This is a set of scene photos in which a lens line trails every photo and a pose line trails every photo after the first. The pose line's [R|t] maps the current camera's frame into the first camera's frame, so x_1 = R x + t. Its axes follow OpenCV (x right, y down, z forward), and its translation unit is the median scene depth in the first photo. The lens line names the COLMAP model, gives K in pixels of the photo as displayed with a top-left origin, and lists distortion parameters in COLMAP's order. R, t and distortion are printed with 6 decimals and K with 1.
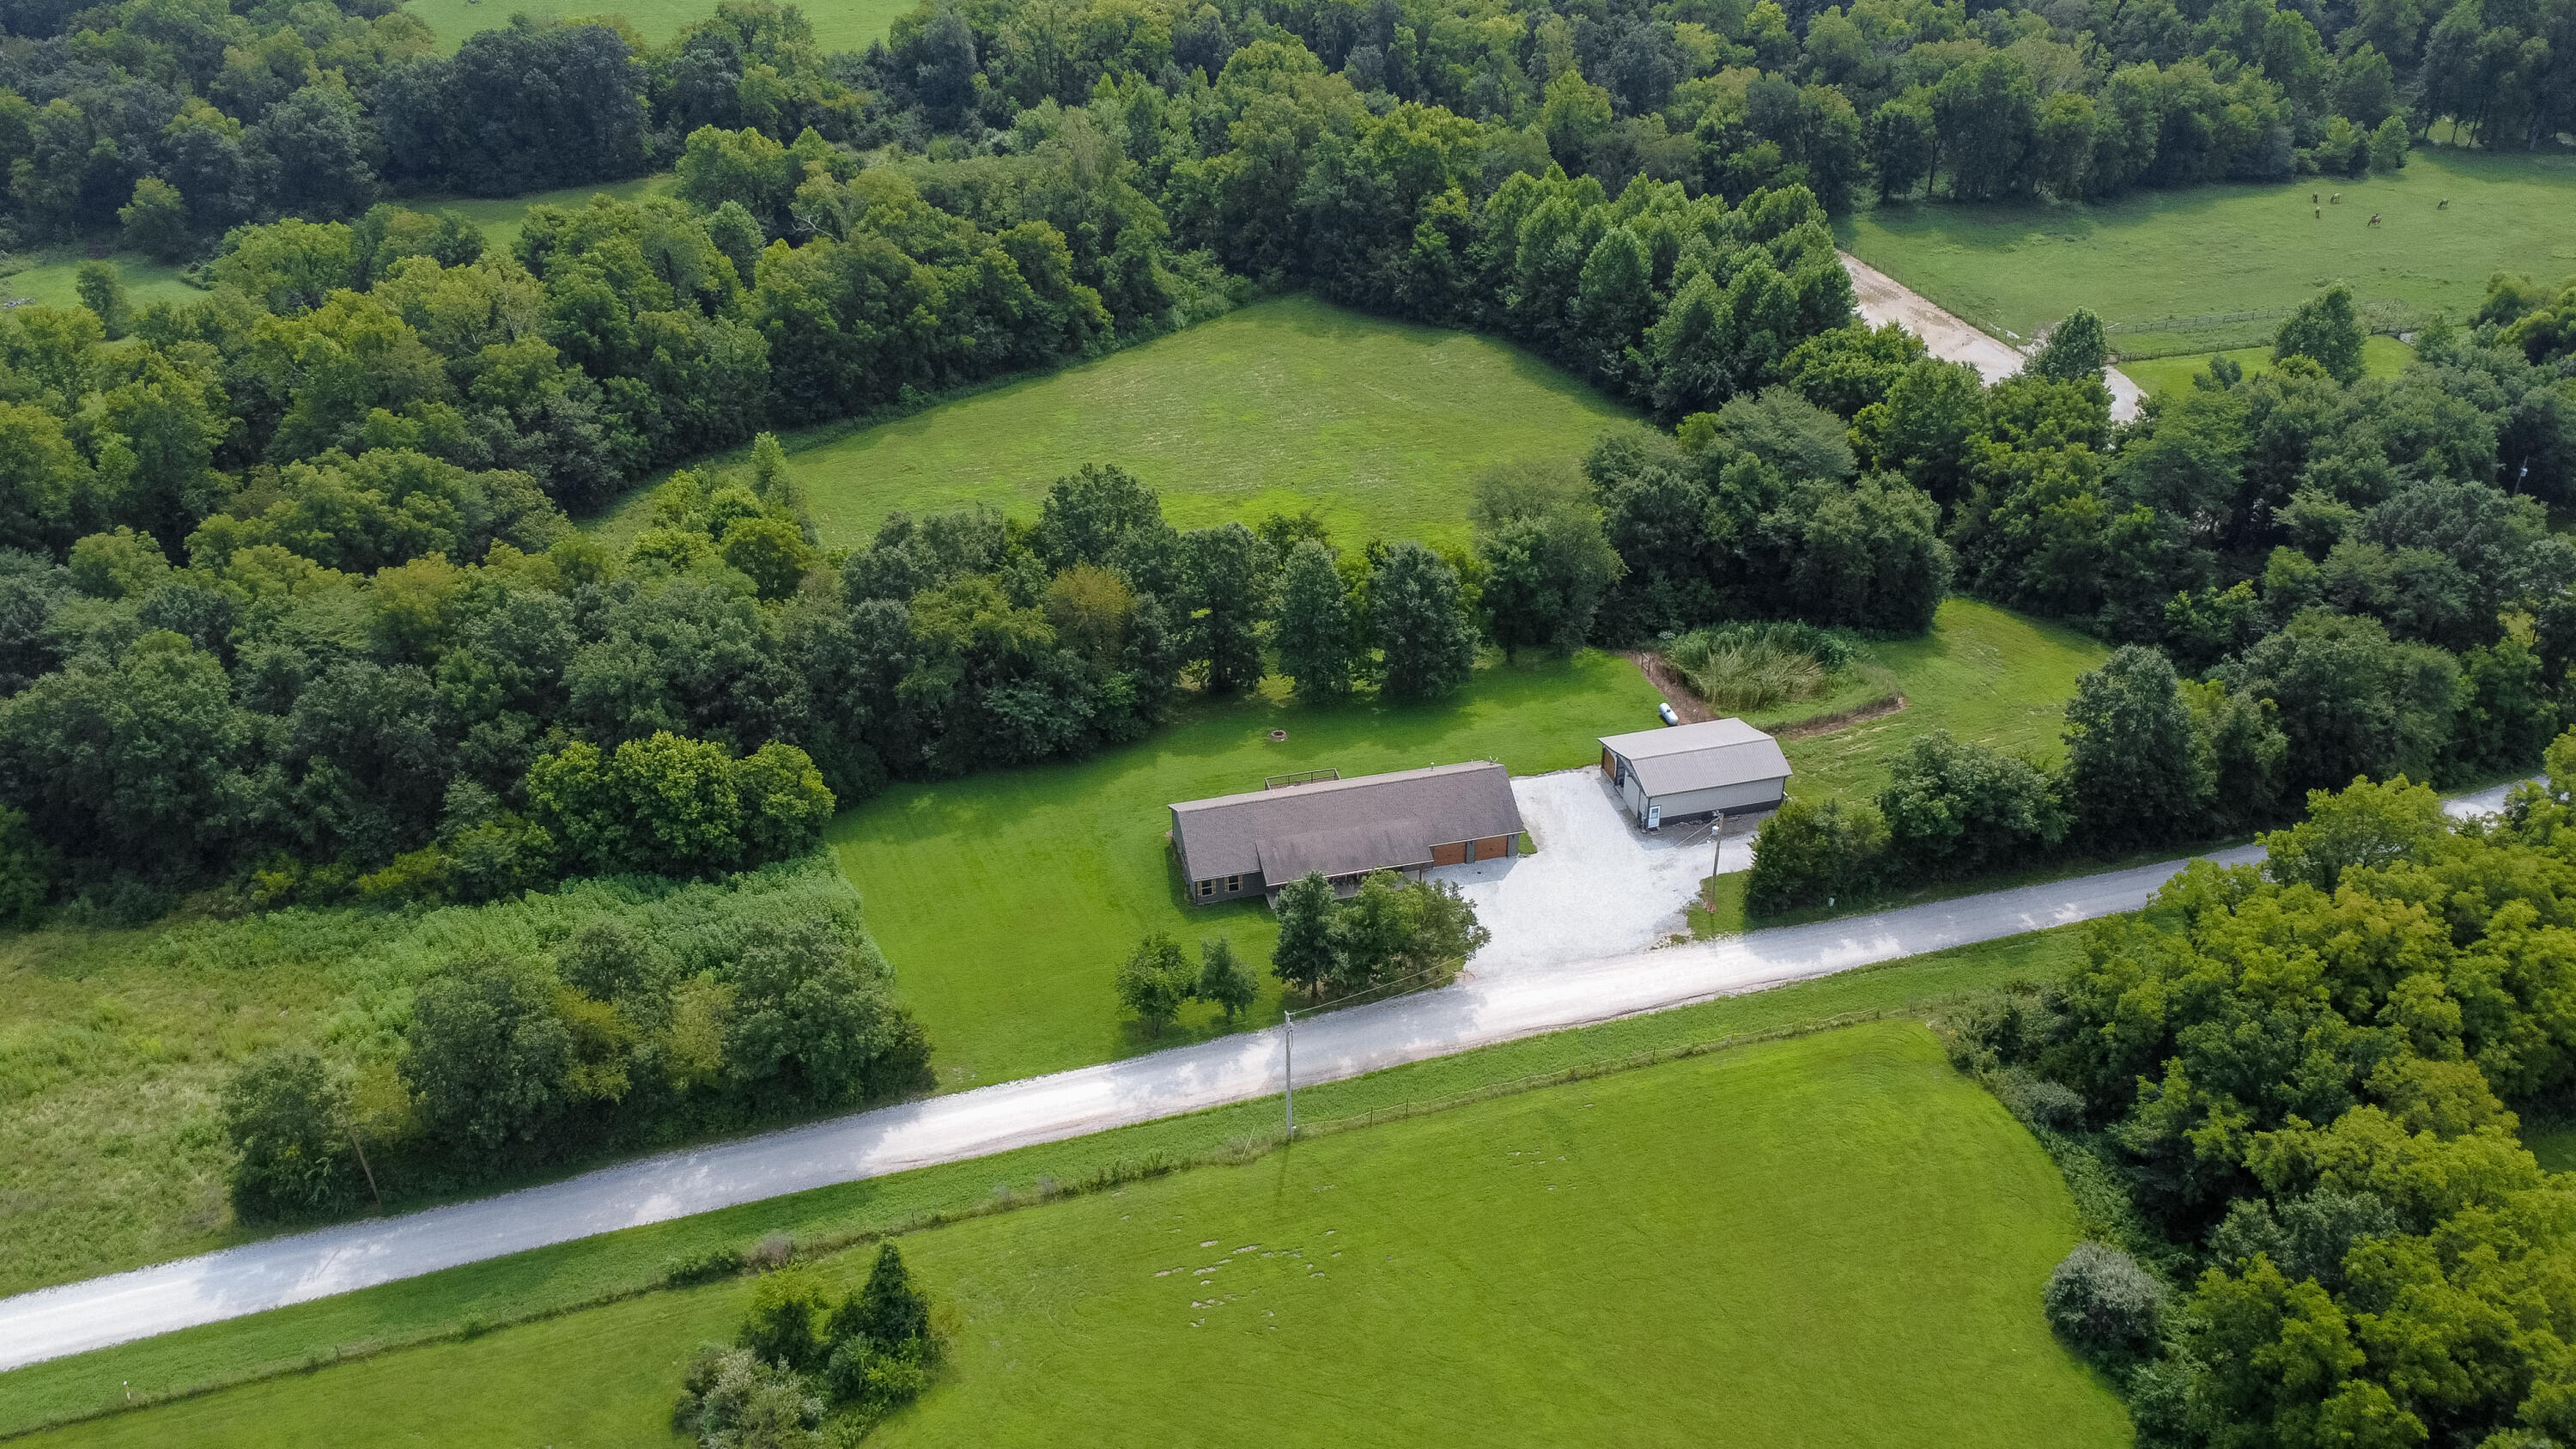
lens RADIAL K [[1966.8, 0, 1288.0], [0, 1966.8, 724.5], [0, 0, 1]] dist [0.006047, -0.004709]
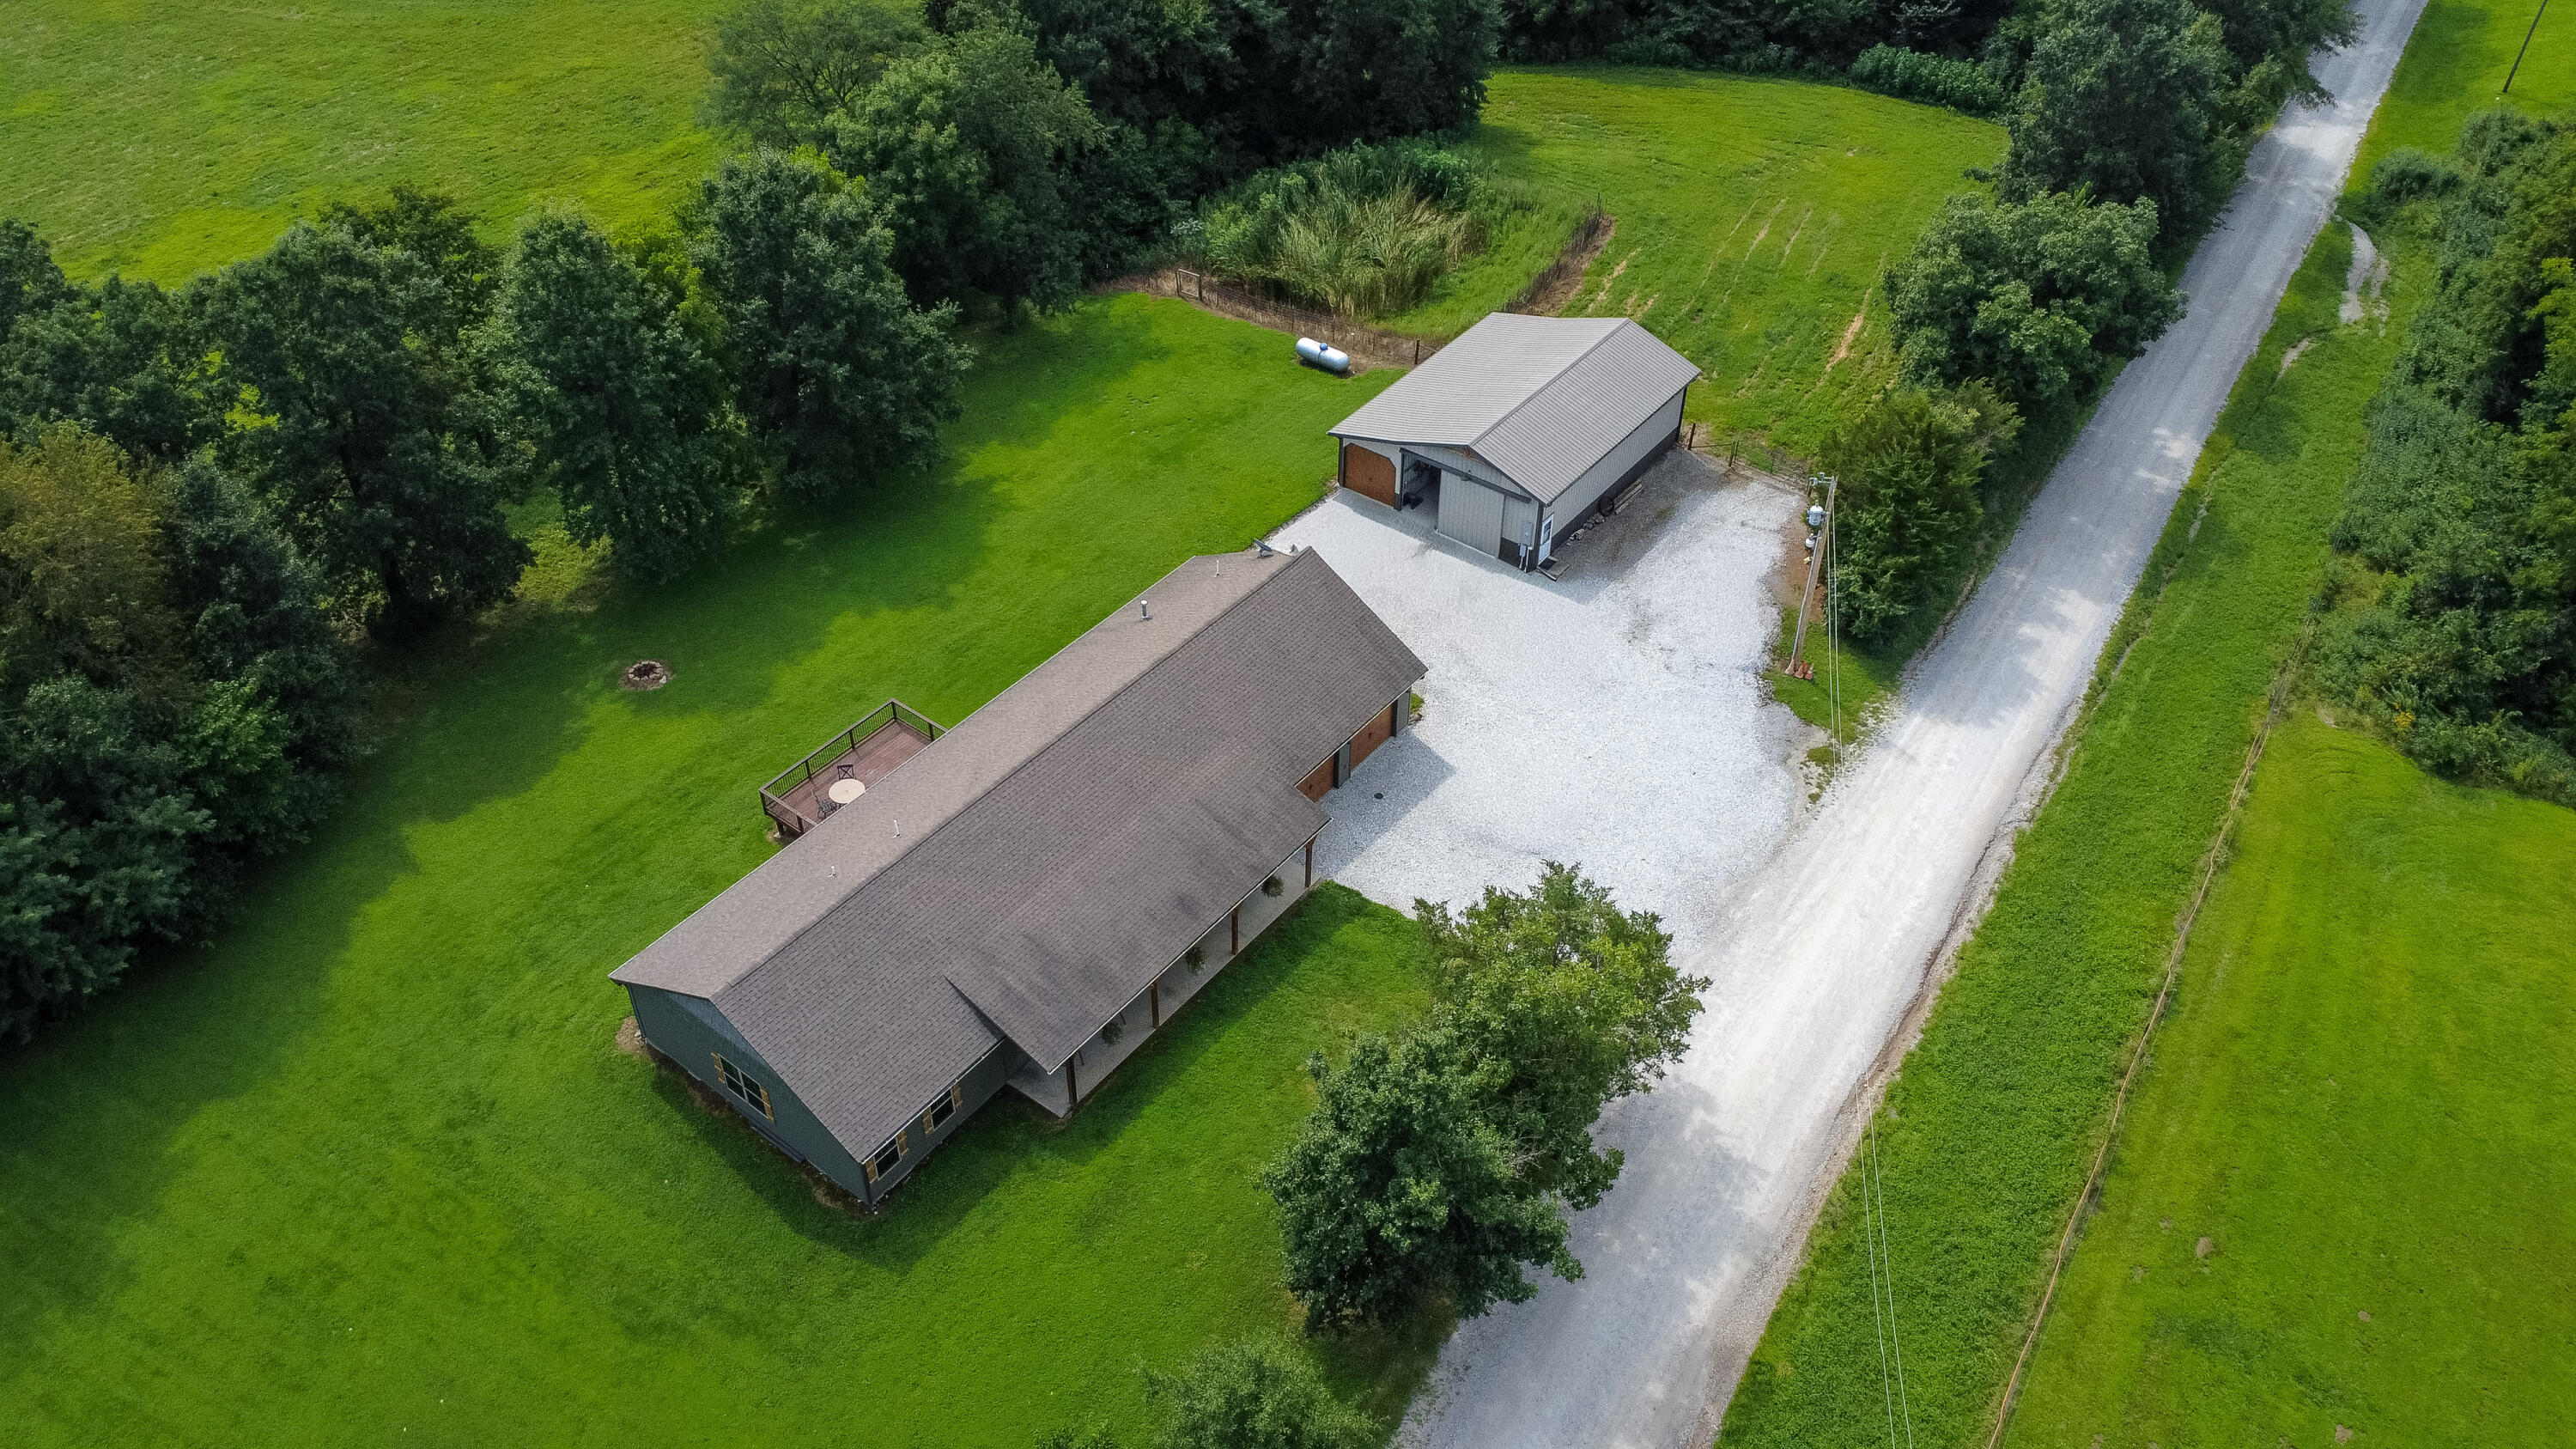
lens RADIAL K [[1933.0, 0, 1290.9], [0, 1933.0, 716.1], [0, 0, 1]] dist [0.010816, -0.000428]
pose [[0.777014, -0.392655, 0.492007, -0.112912], [0.311586, 0.919048, 0.241383, -0.046773], [-0.546959, -0.034256, 0.836459, 0.599848]]
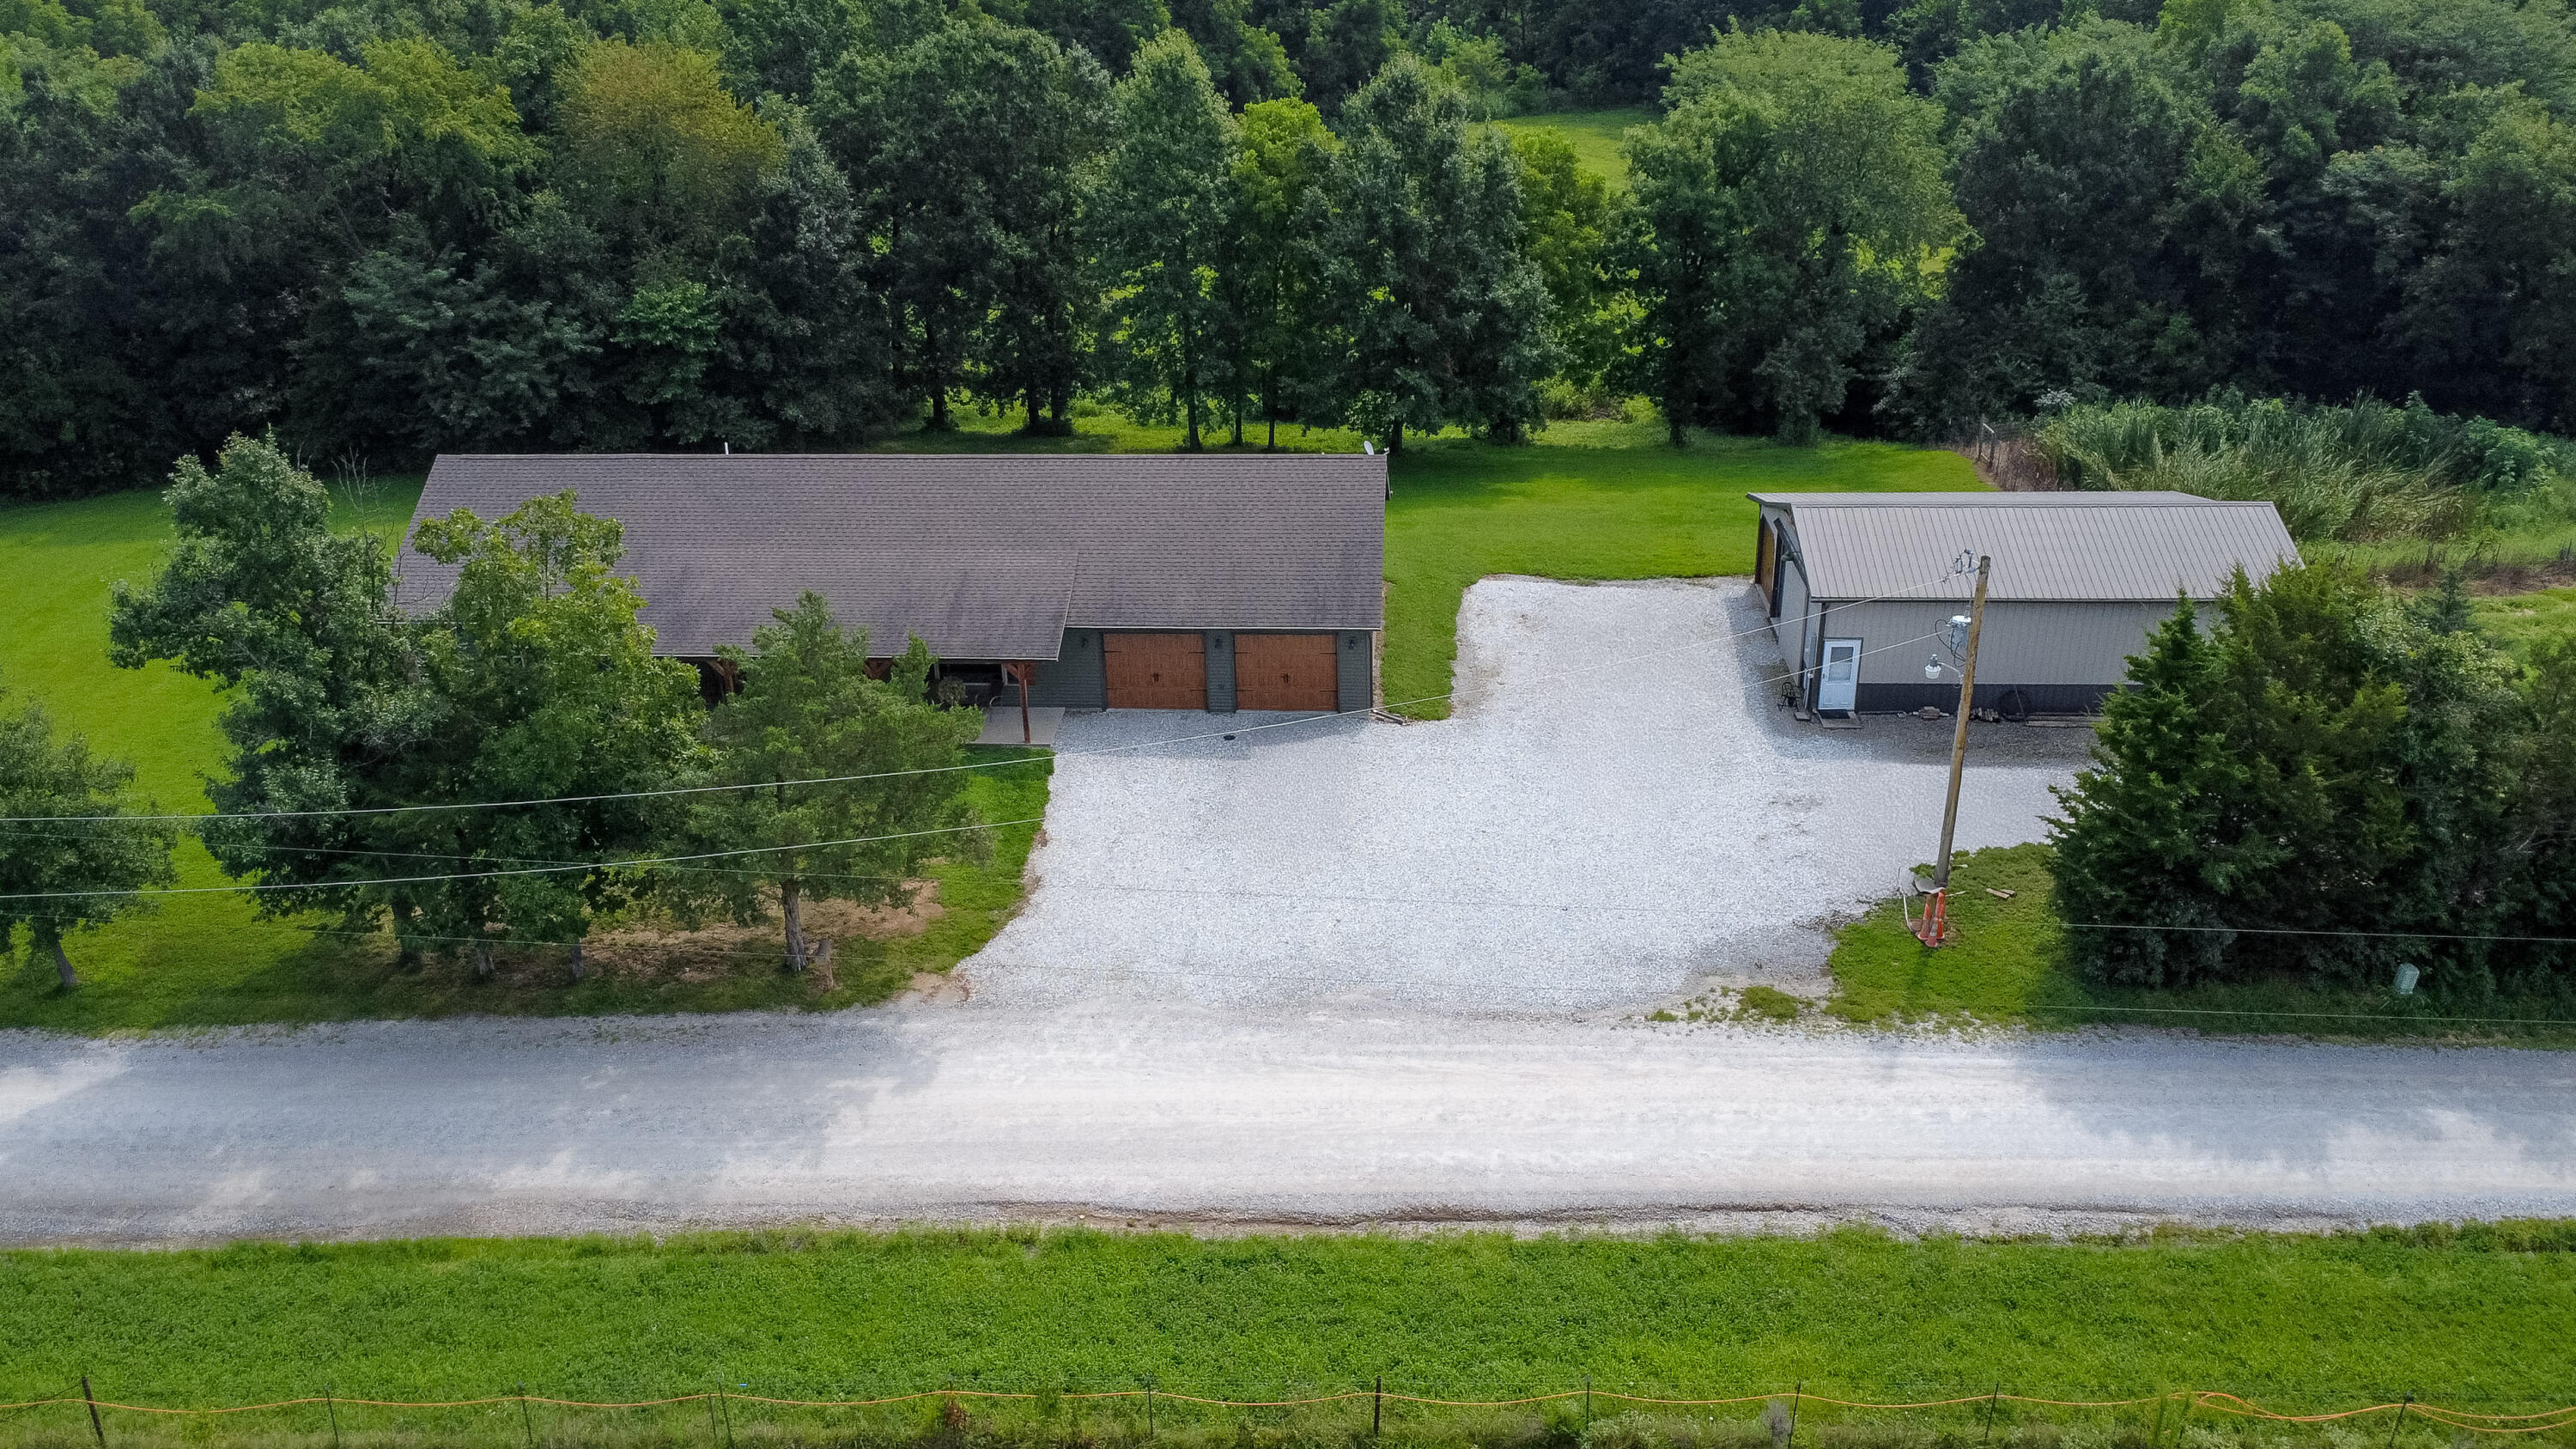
lens RADIAL K [[2016.3, 0, 1288.0], [0, 2016.3, 724.5], [0, 0, 1]] dist [0.003722, -0.000172]
pose [[0.955250, 0.120397, -0.270189, 0.181240], [-0.147339, 0.985708, -0.081678, 0.091417], [0.256494, 0.117832, 0.959337, 0.625612]]
